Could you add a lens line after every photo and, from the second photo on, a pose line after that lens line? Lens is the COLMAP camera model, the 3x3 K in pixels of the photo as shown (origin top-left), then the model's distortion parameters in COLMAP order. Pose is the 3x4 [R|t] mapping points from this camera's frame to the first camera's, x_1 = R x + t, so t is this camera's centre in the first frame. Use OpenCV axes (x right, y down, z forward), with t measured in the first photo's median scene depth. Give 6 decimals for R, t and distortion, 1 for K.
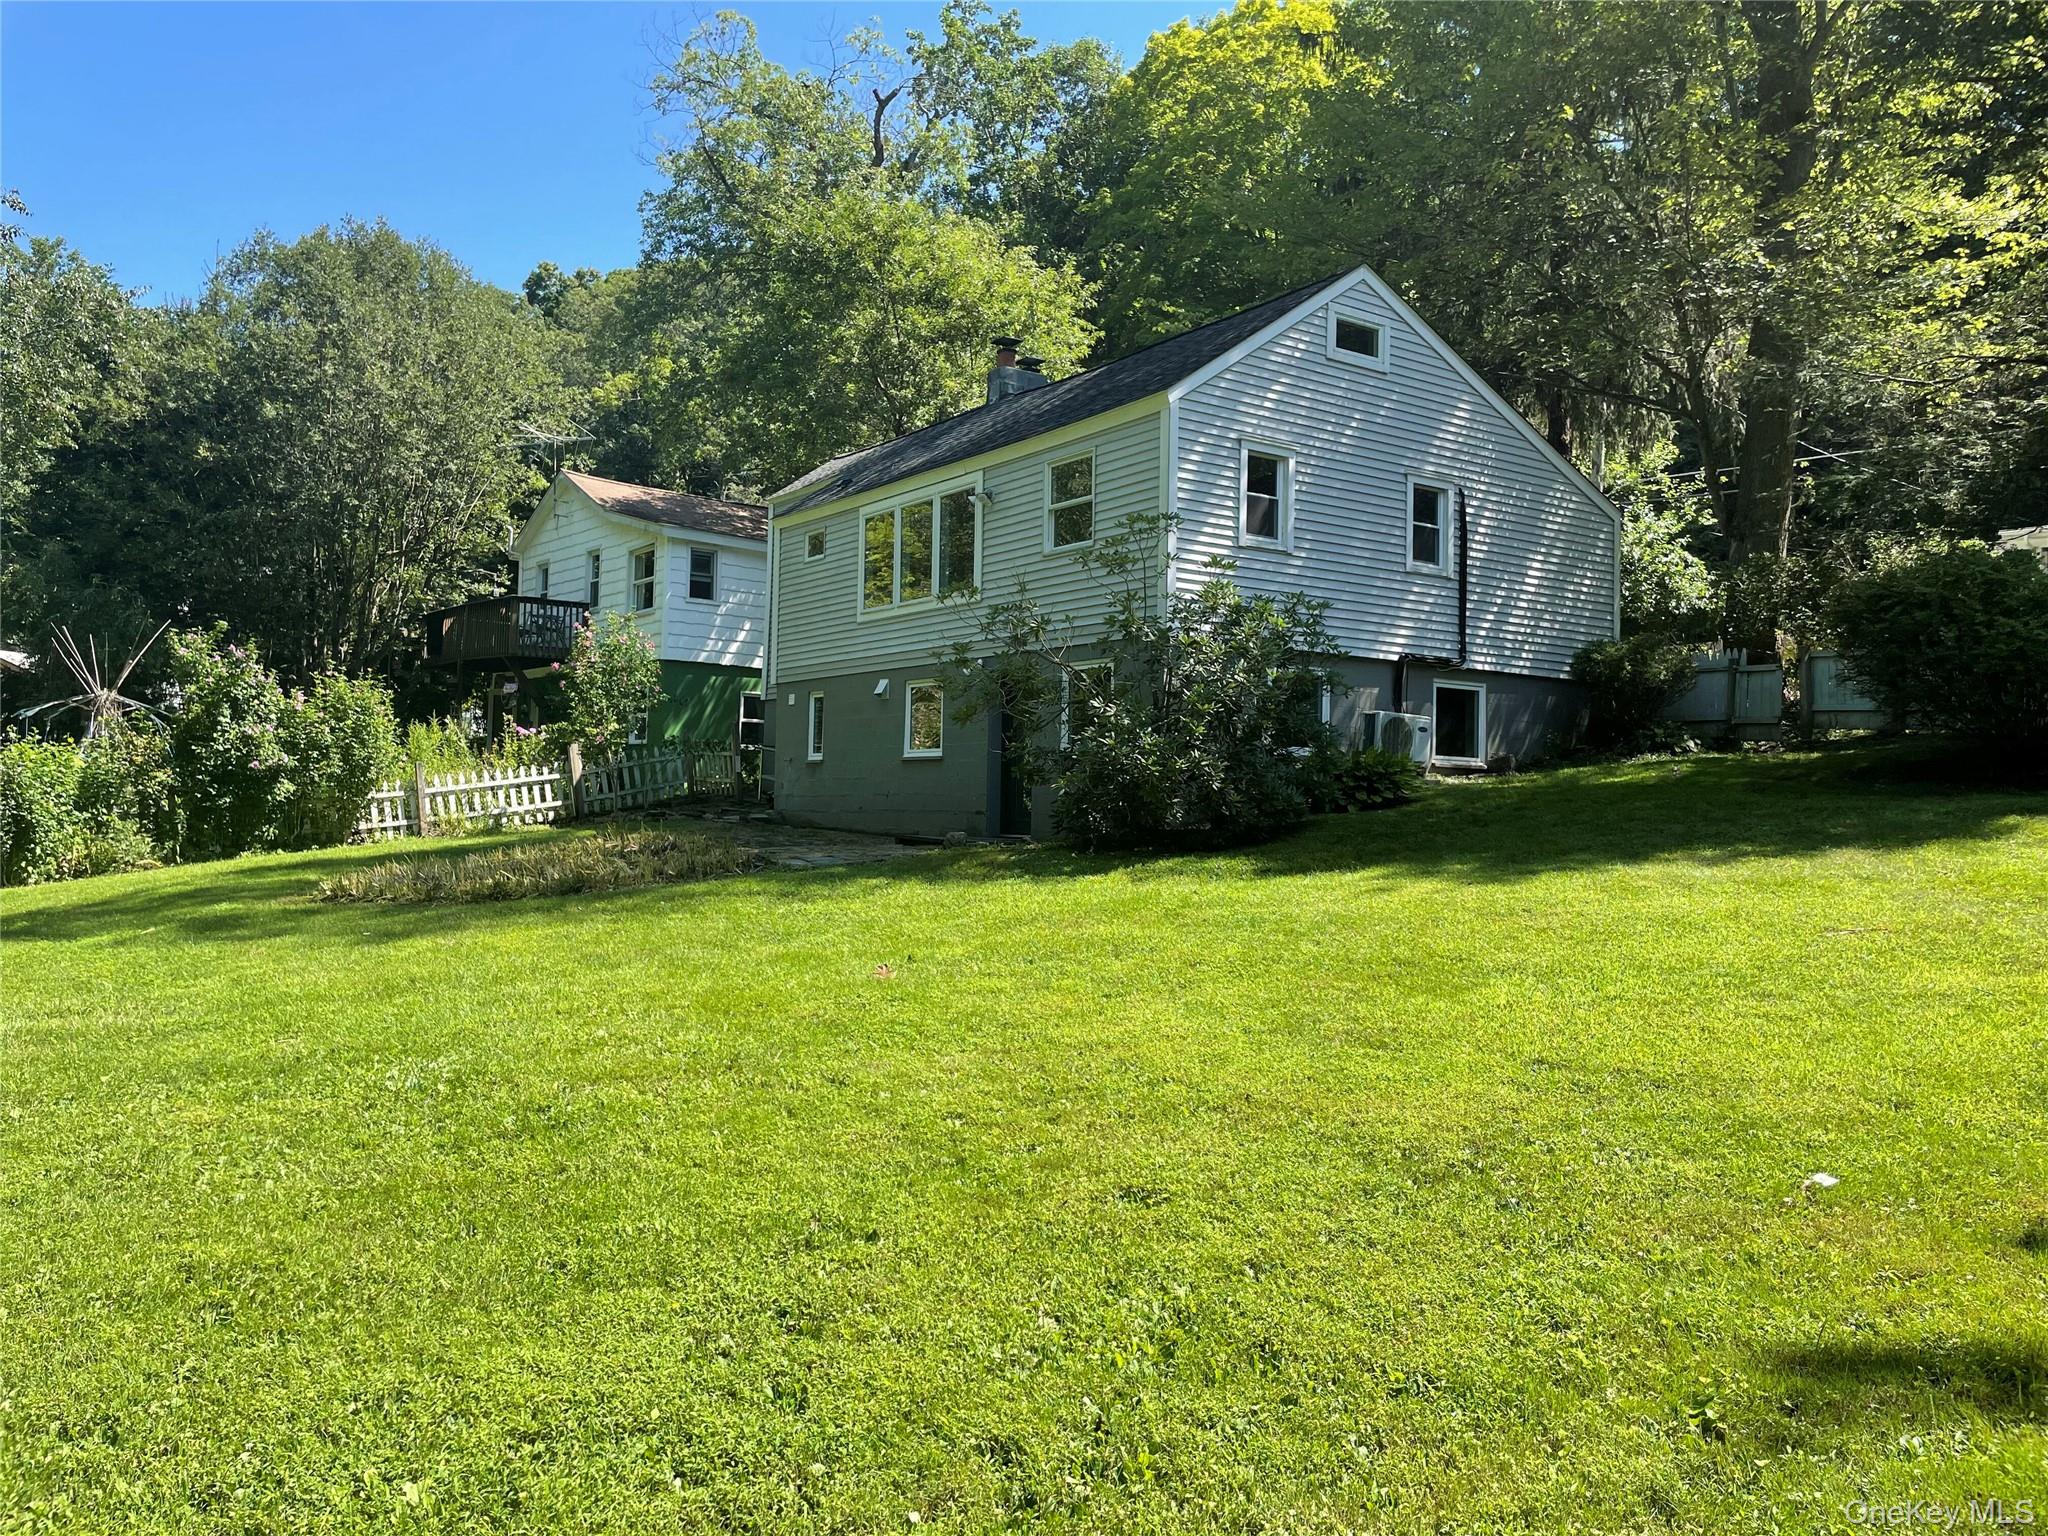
lens RADIAL K [[1544.3, 0, 1024.0], [0, 1544.3, 768.0], [0, 0, 1]] dist [0.000326, -0.001836]
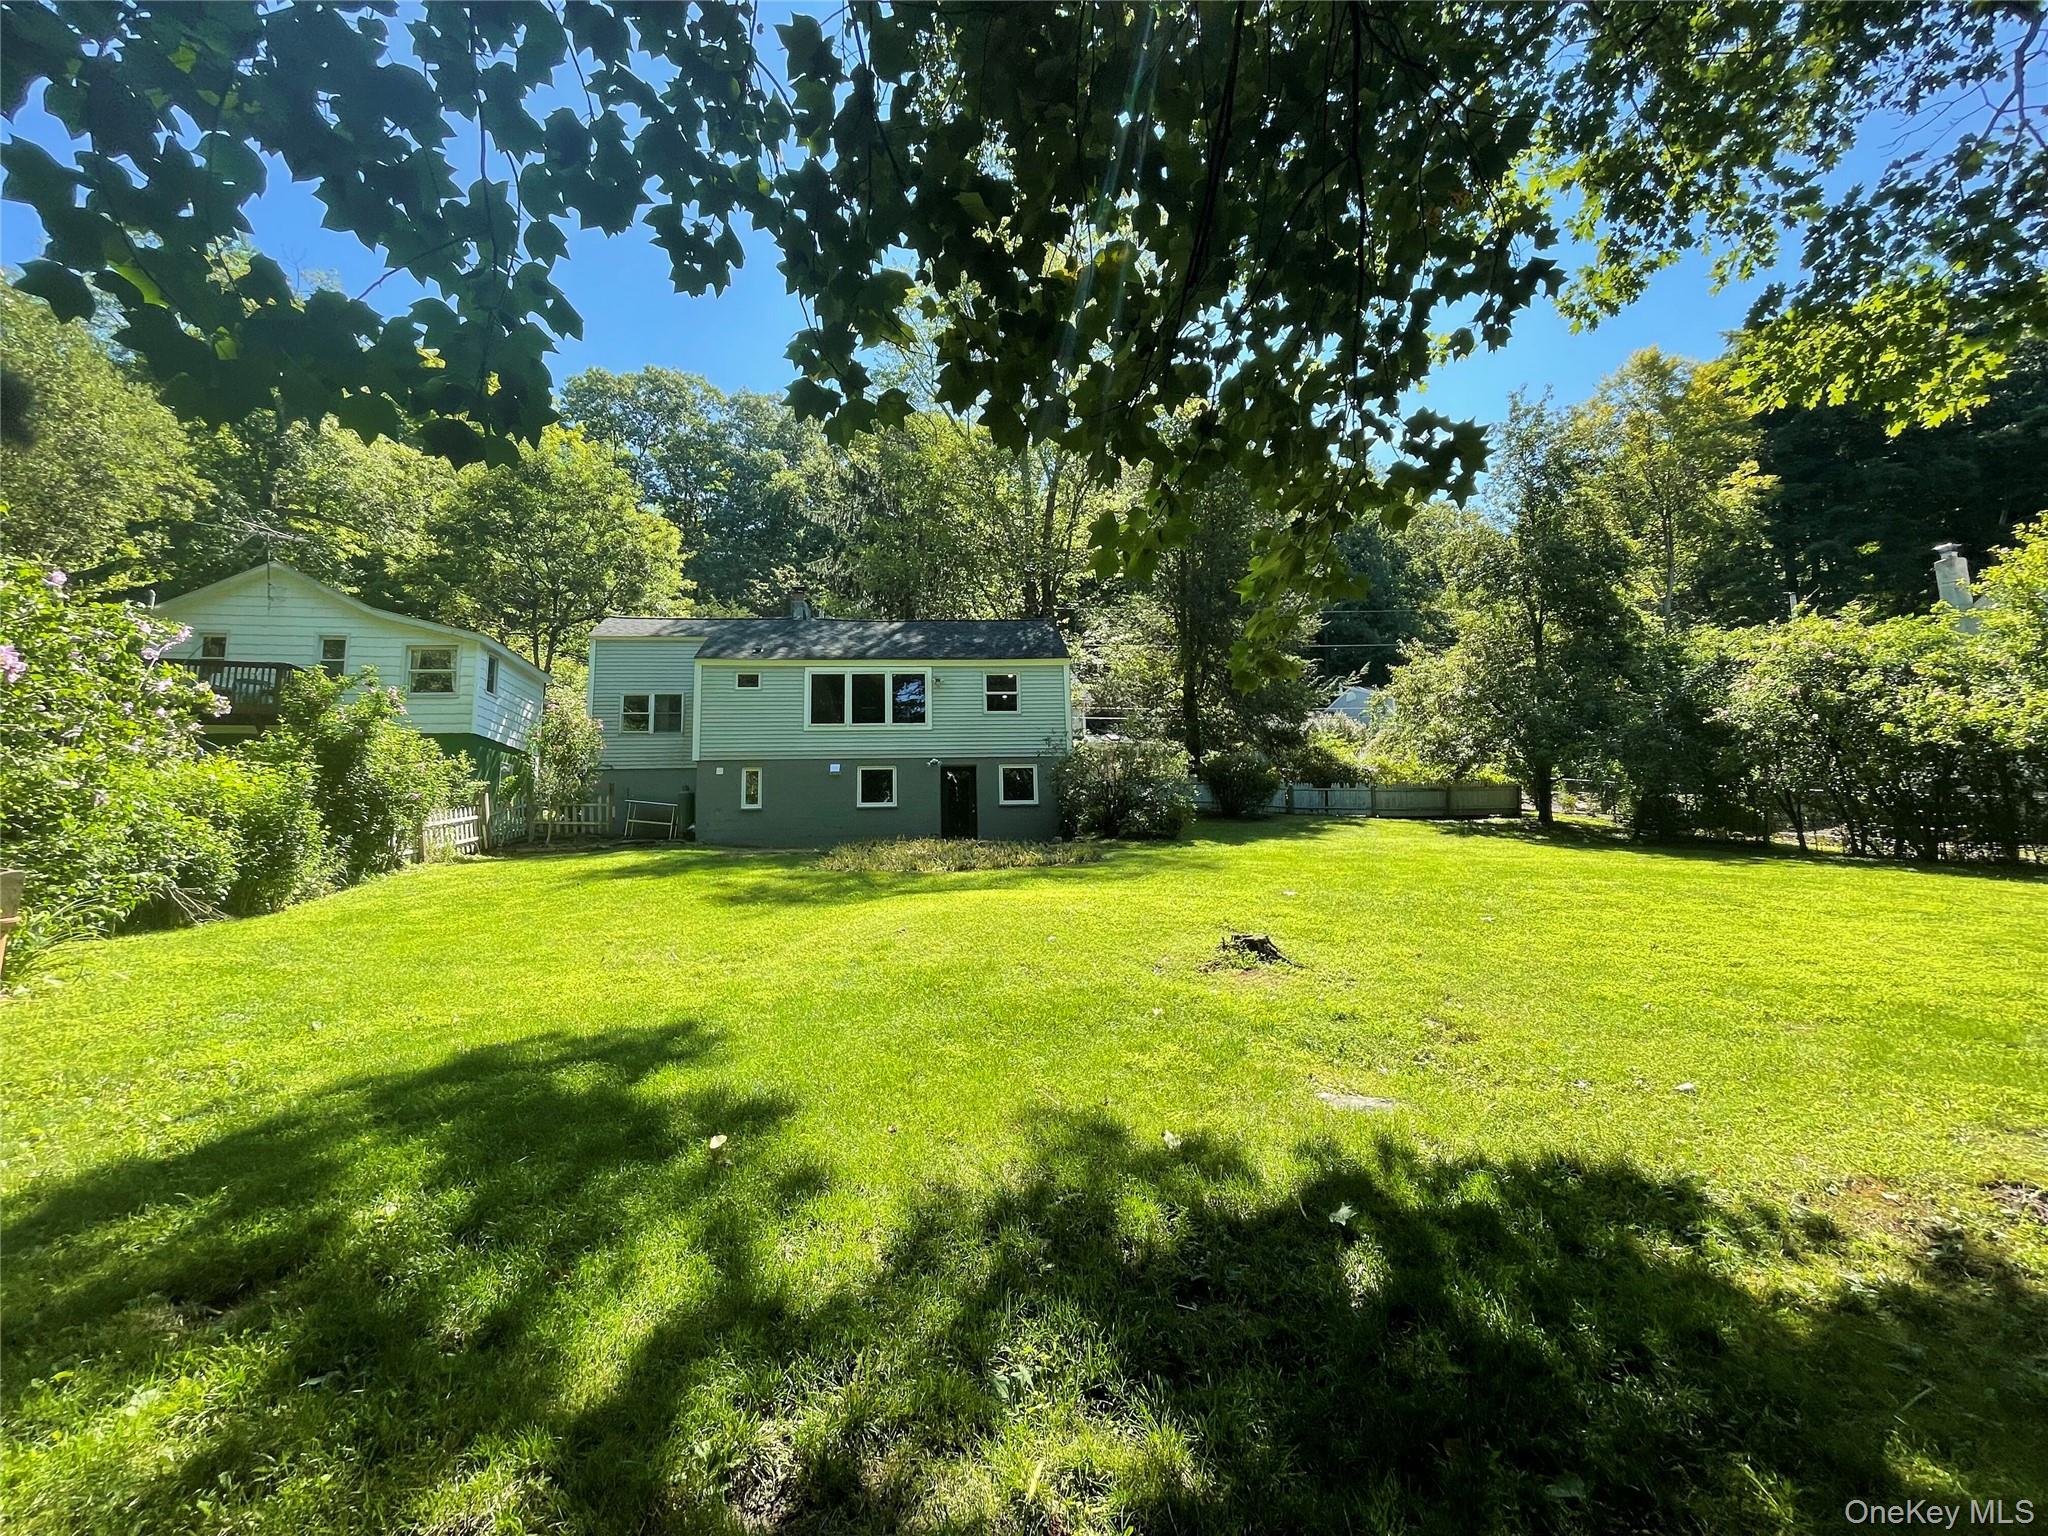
lens RADIAL K [[821.8, 0, 1024.0], [0, 821.8, 768.0], [0, 0, 1]] dist [-0.000090, -0.000008]
pose [[0.522504, 0.069039, 0.849837, -0.662354], [0.004944, 0.996454, -0.083989, 0.024844], [-0.852623, 0.048086, 0.520310, 0.248513]]
